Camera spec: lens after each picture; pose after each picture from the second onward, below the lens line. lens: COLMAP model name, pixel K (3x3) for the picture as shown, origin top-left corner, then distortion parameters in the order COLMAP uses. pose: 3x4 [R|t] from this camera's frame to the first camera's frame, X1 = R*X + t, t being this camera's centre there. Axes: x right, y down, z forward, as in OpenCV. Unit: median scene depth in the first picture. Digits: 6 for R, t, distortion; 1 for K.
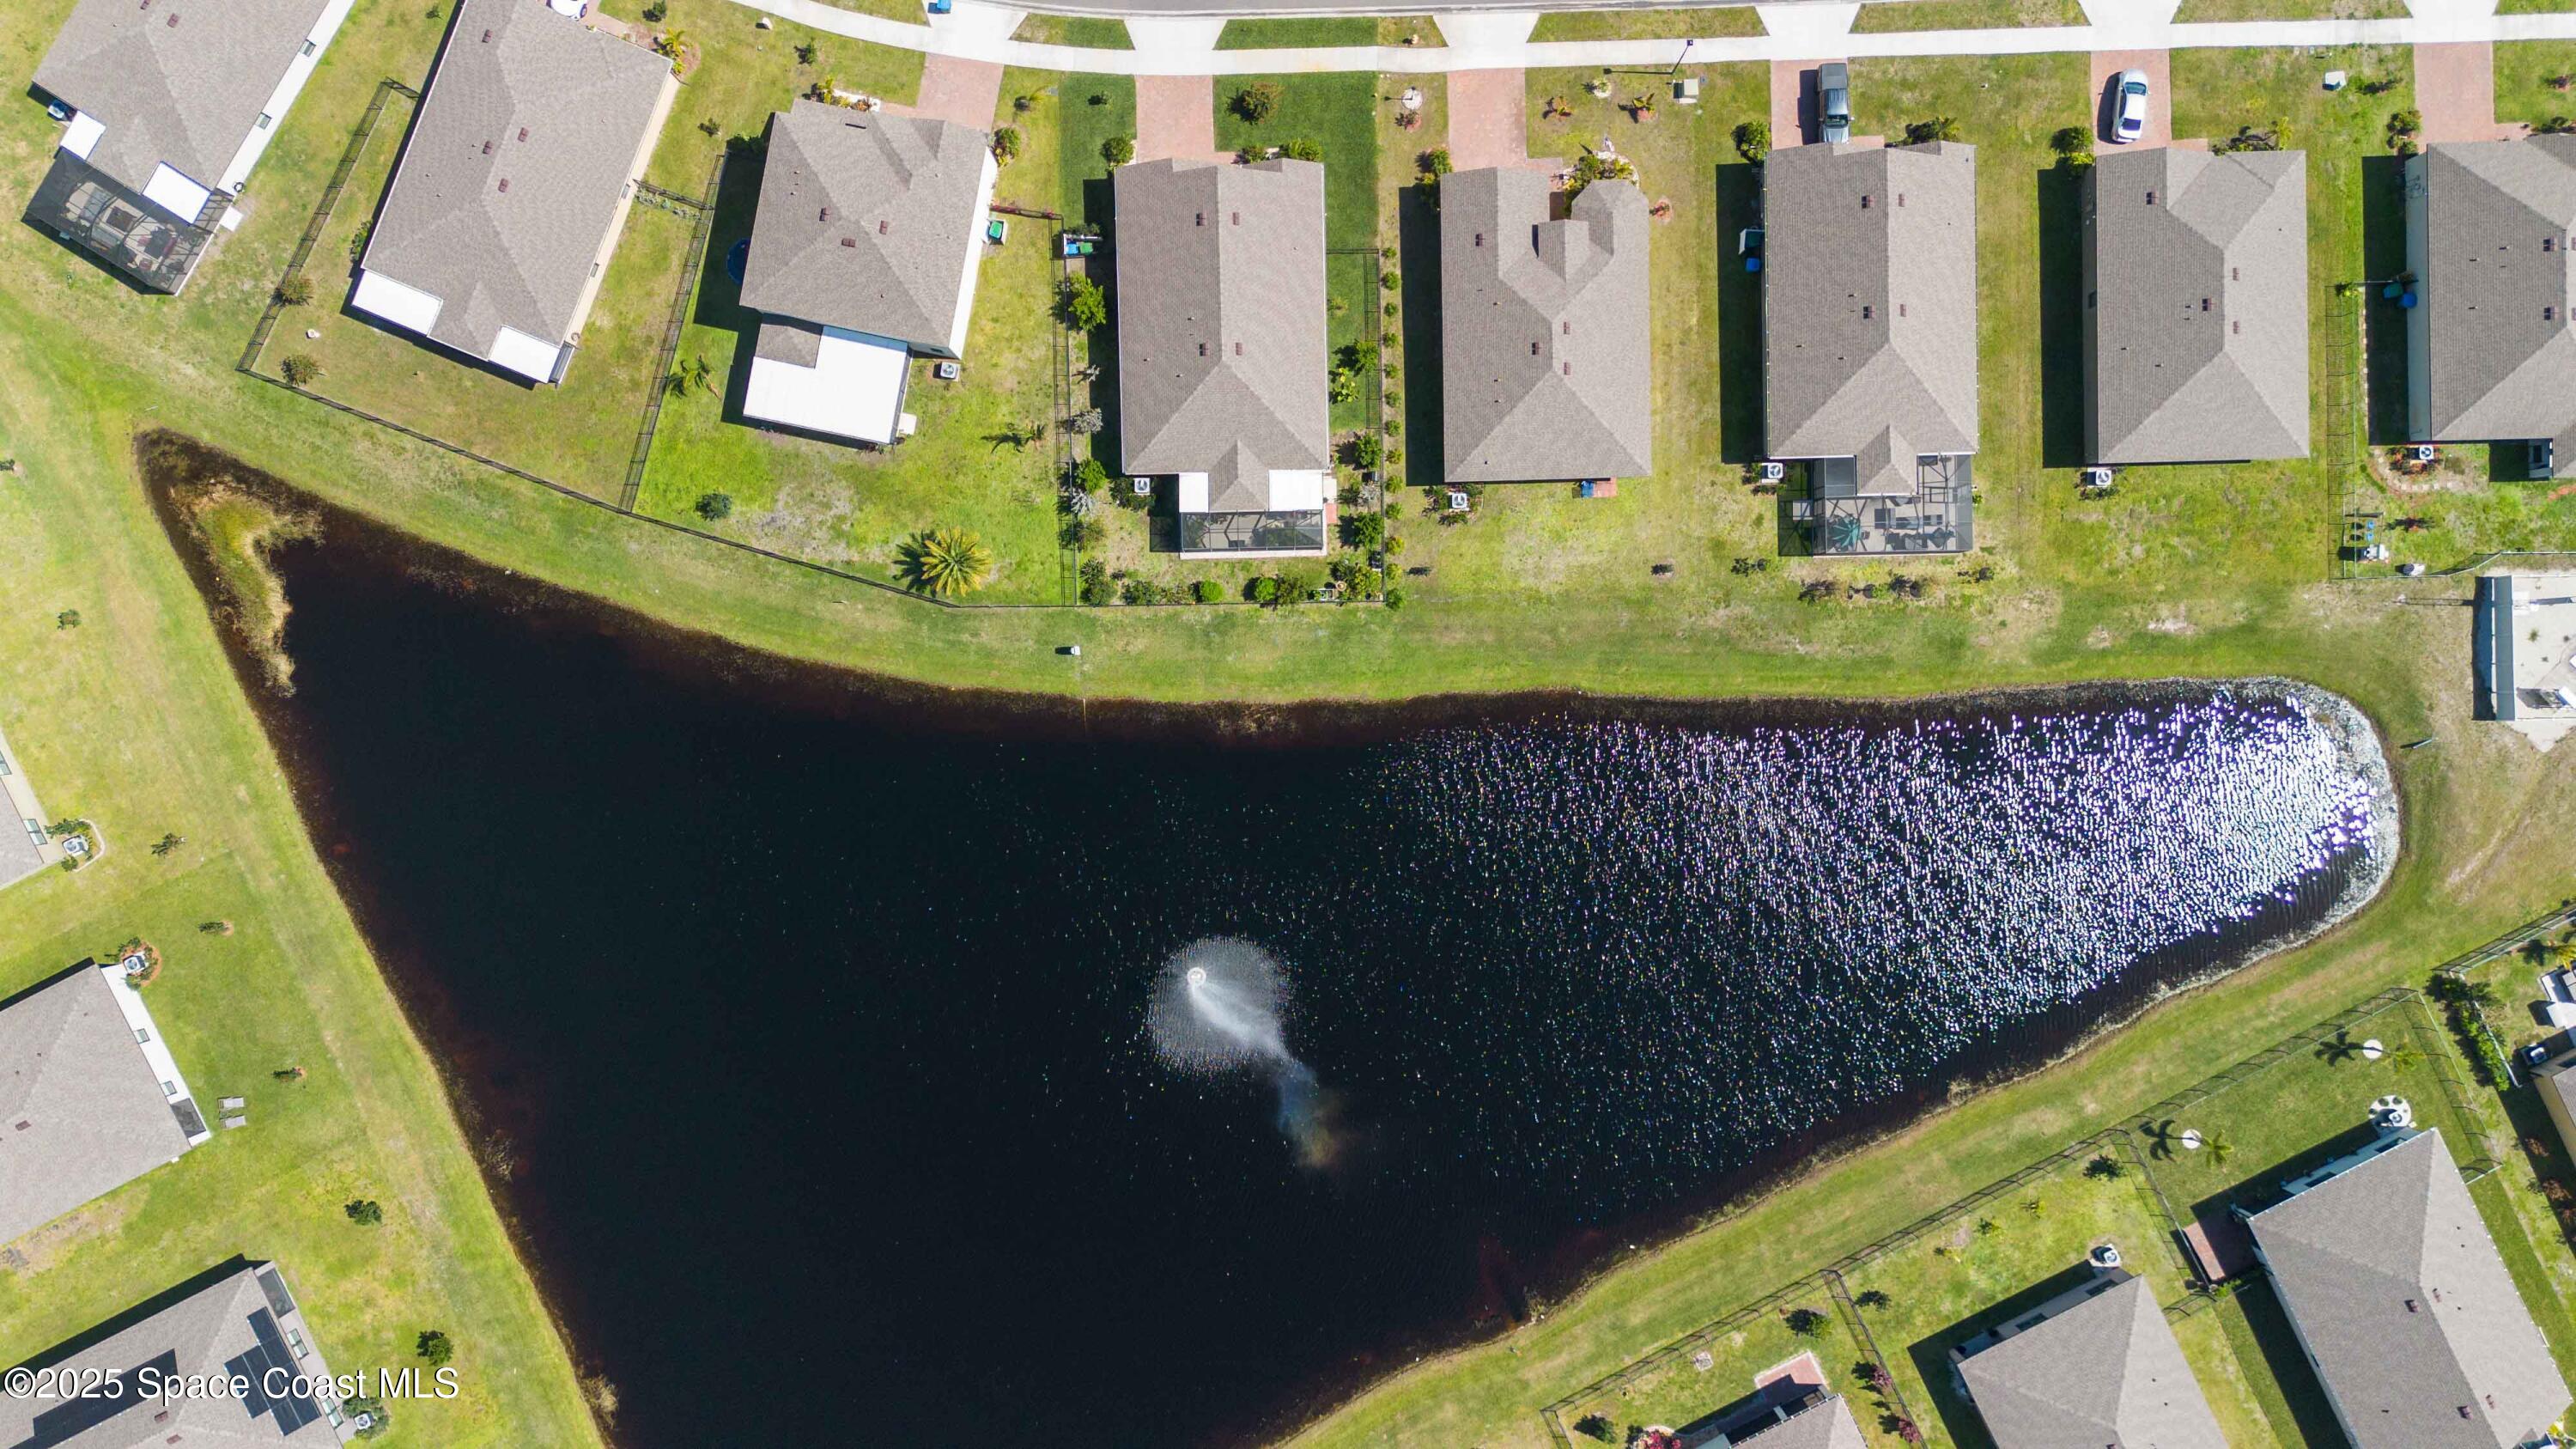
lens RADIAL K [[1836.0, 0, 1288.0], [0, 1836.0, 724.5], [0, 0, 1]] dist [0.071959, -0.077023]
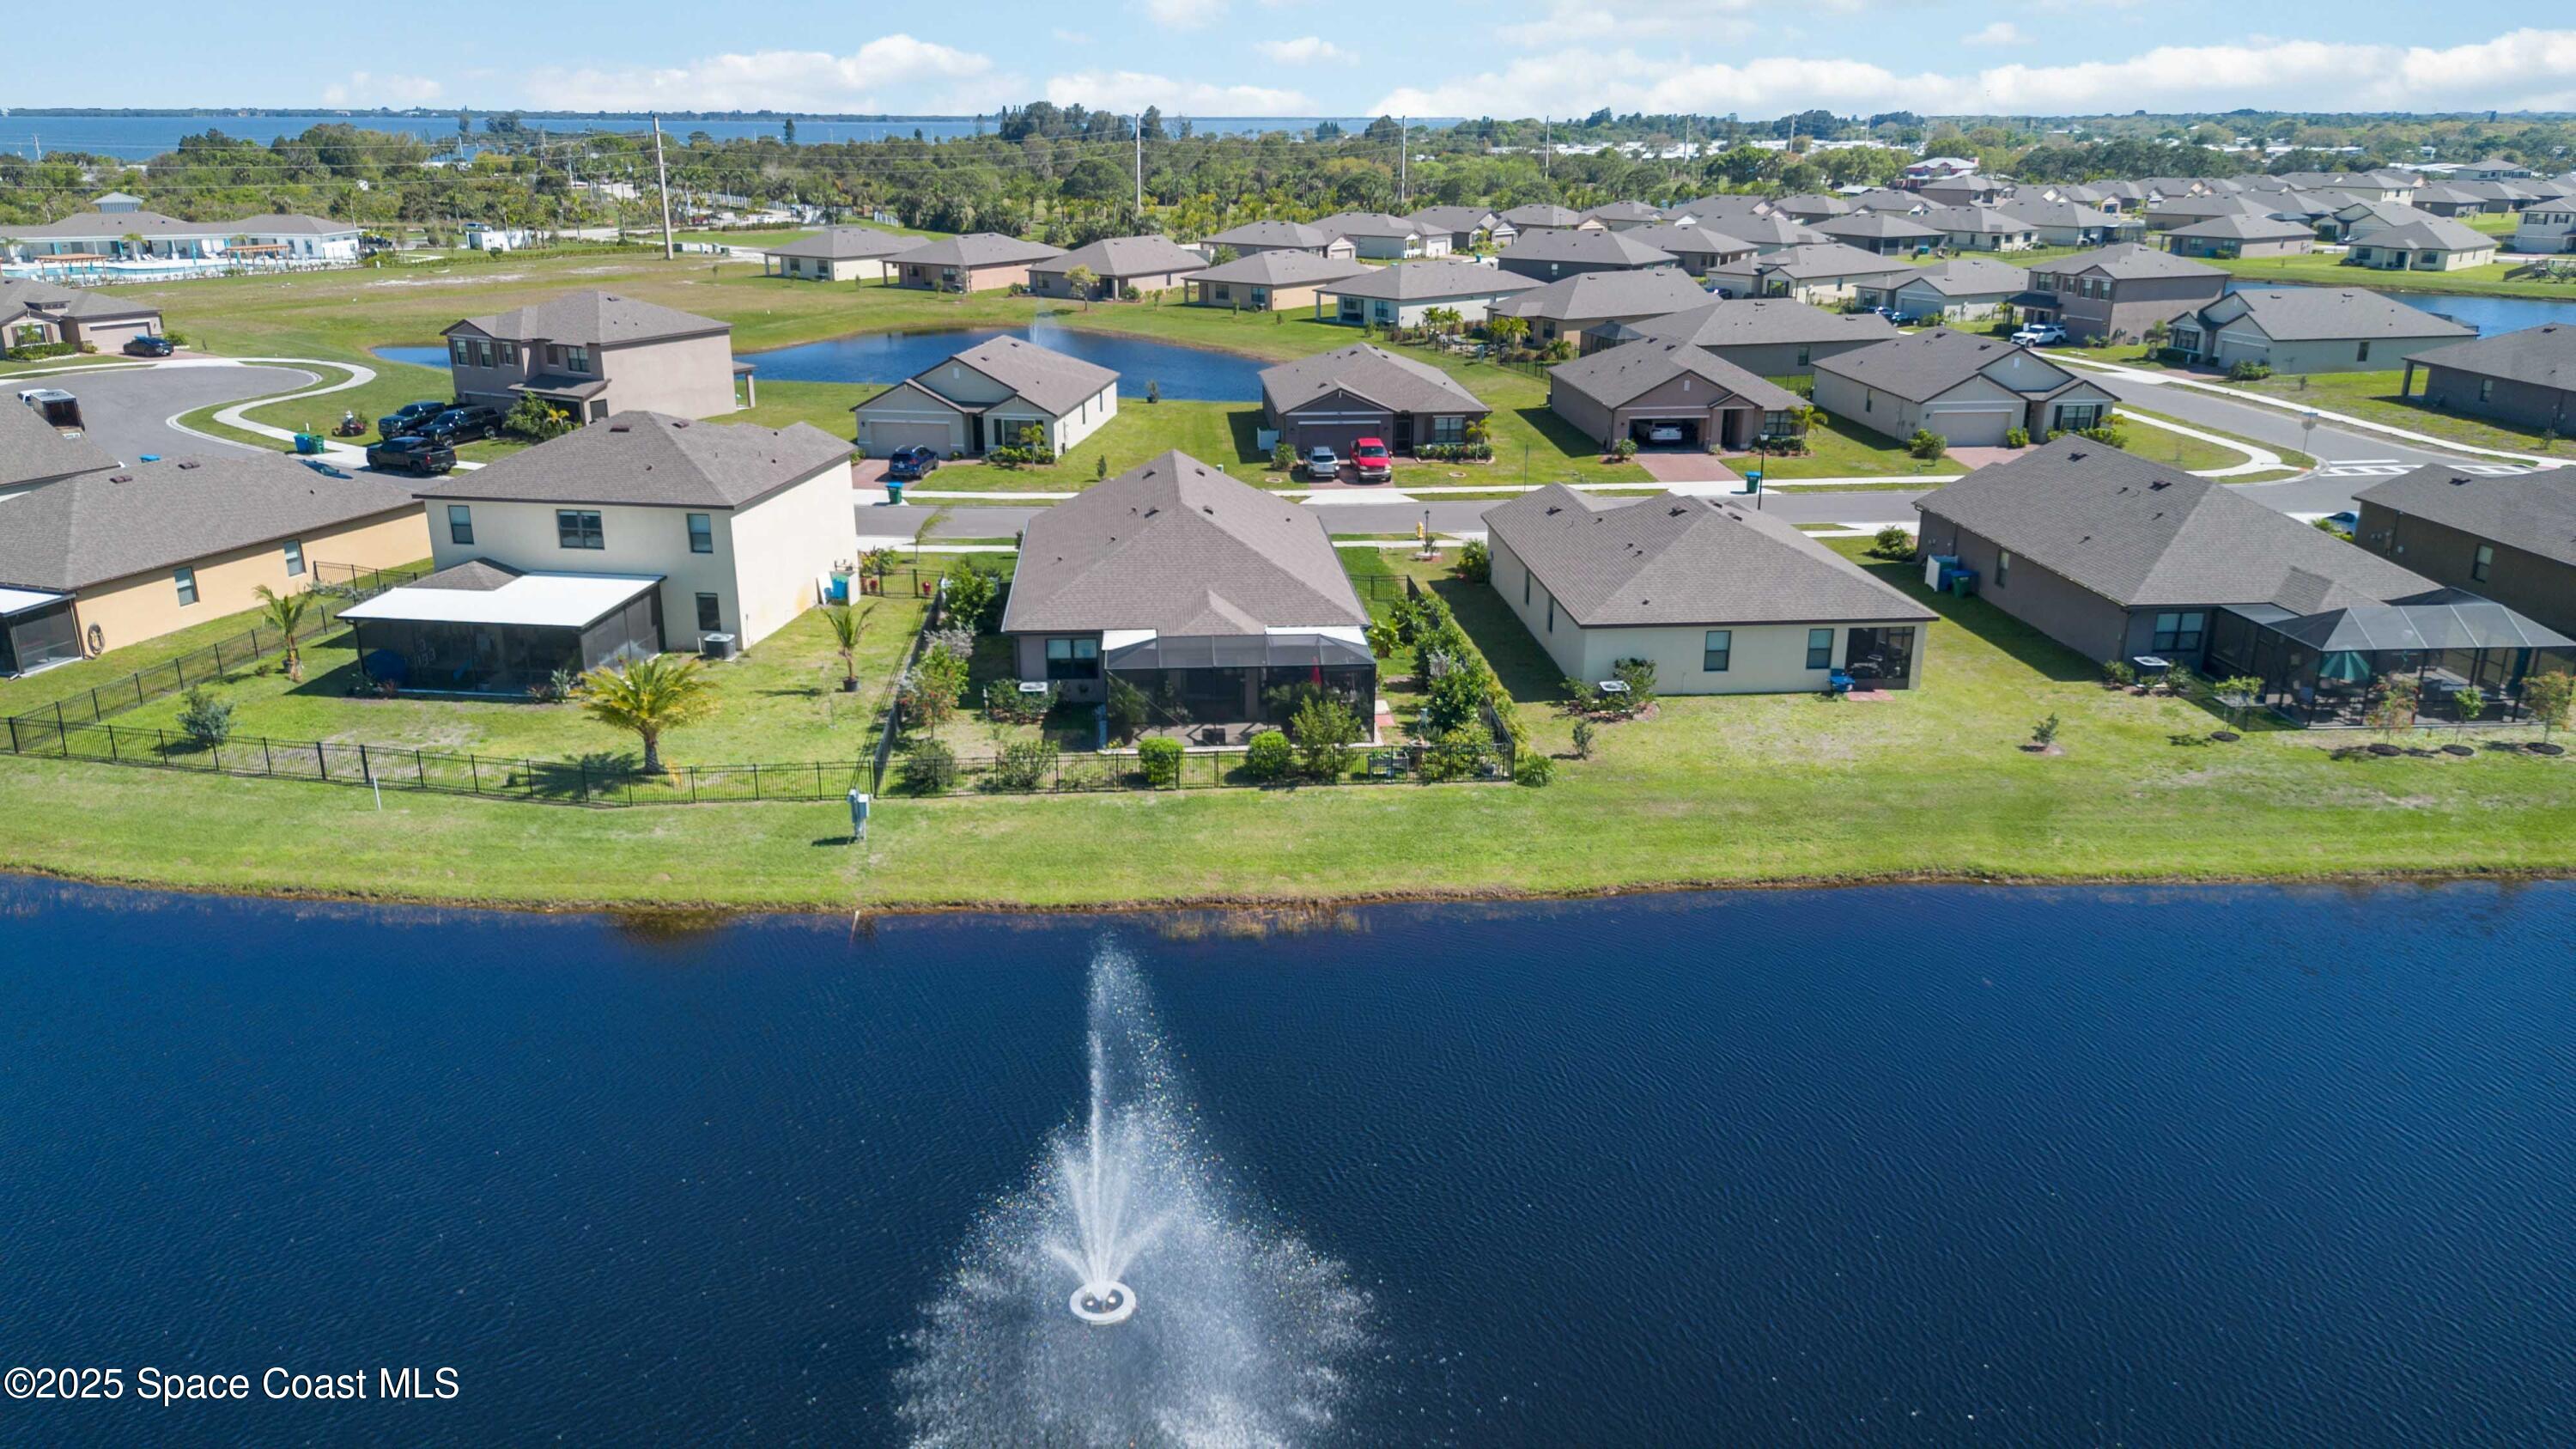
lens RADIAL K [[1836.0, 0, 1288.0], [0, 1836.0, 724.5], [0, 0, 1]] dist [0.071959, -0.077023]
pose [[0.998014, -0.015749, 0.060994, -0.037411], [0.062971, 0.275977, -0.959099, 0.398319], [-0.001728, 0.961035, 0.276421, 0.853186]]
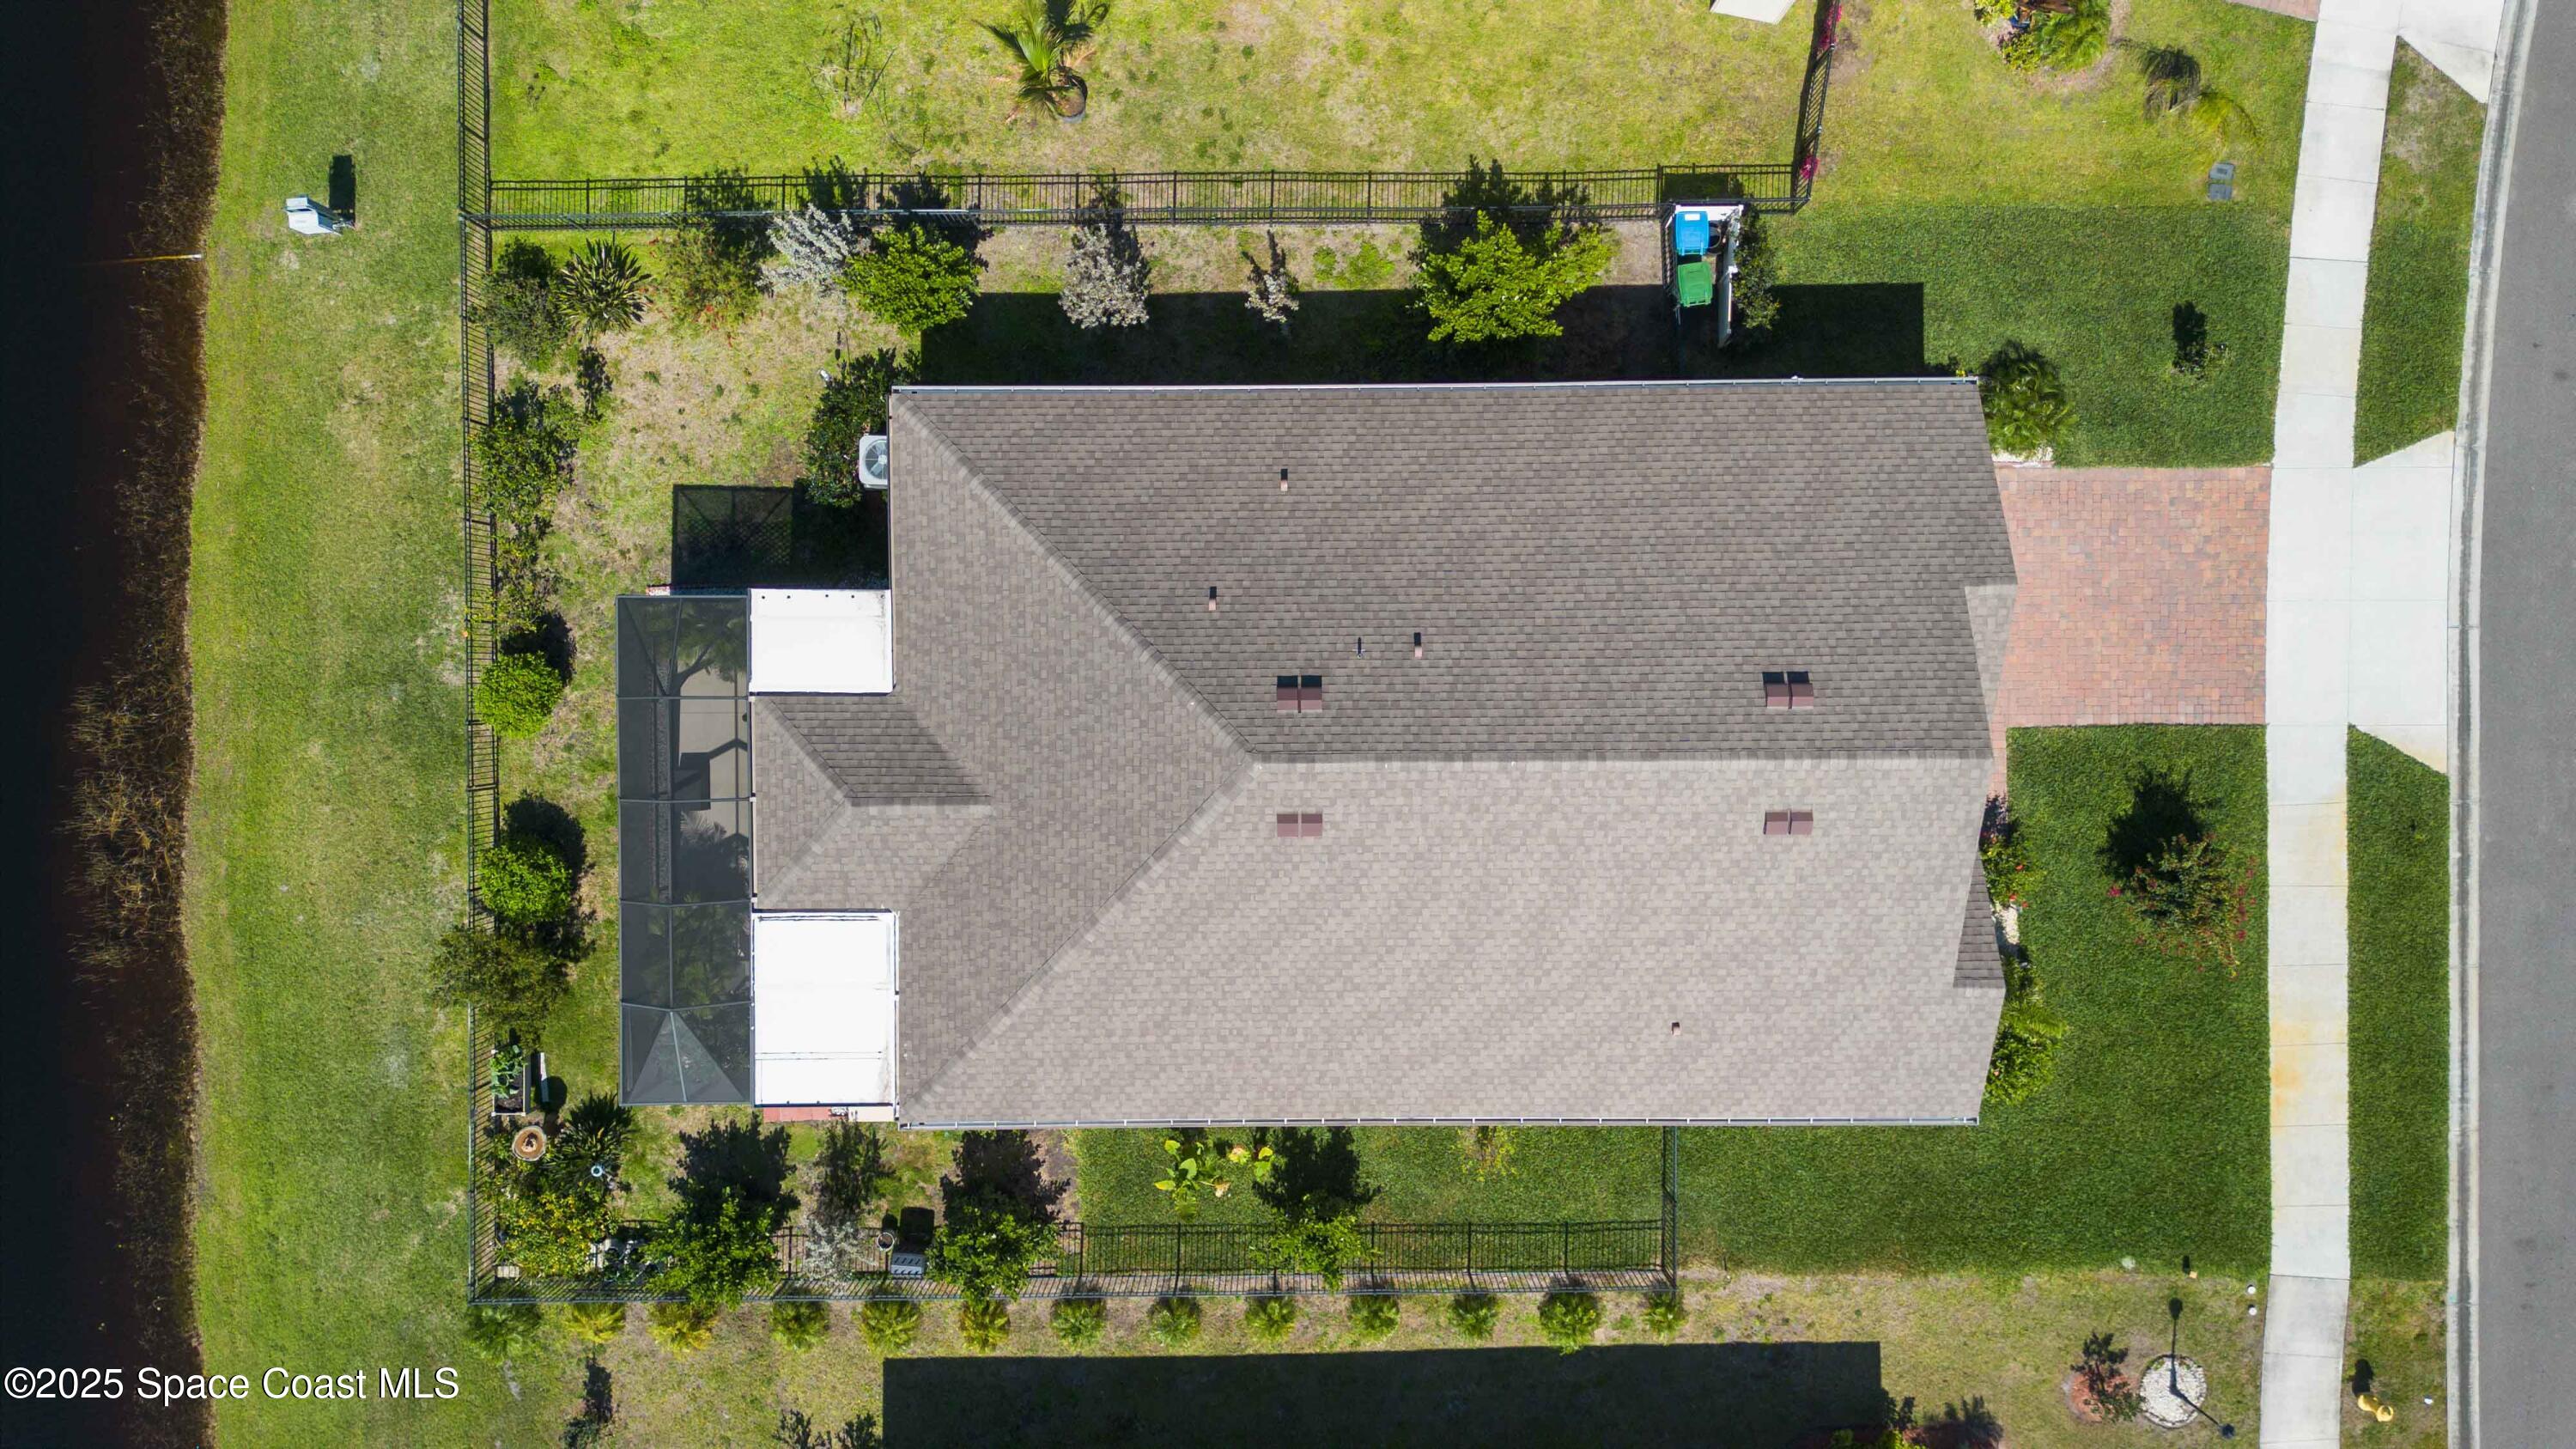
lens RADIAL K [[1836.0, 0, 1288.0], [0, 1836.0, 724.5], [0, 0, 1]] dist [0.071959, -0.077023]
pose [[-0.013791, 0.999814, 0.013517, -0.042411], [-0.999426, -0.013364, -0.031140, -0.183661], [-0.030954, -0.013939, 0.999424, 0.702000]]
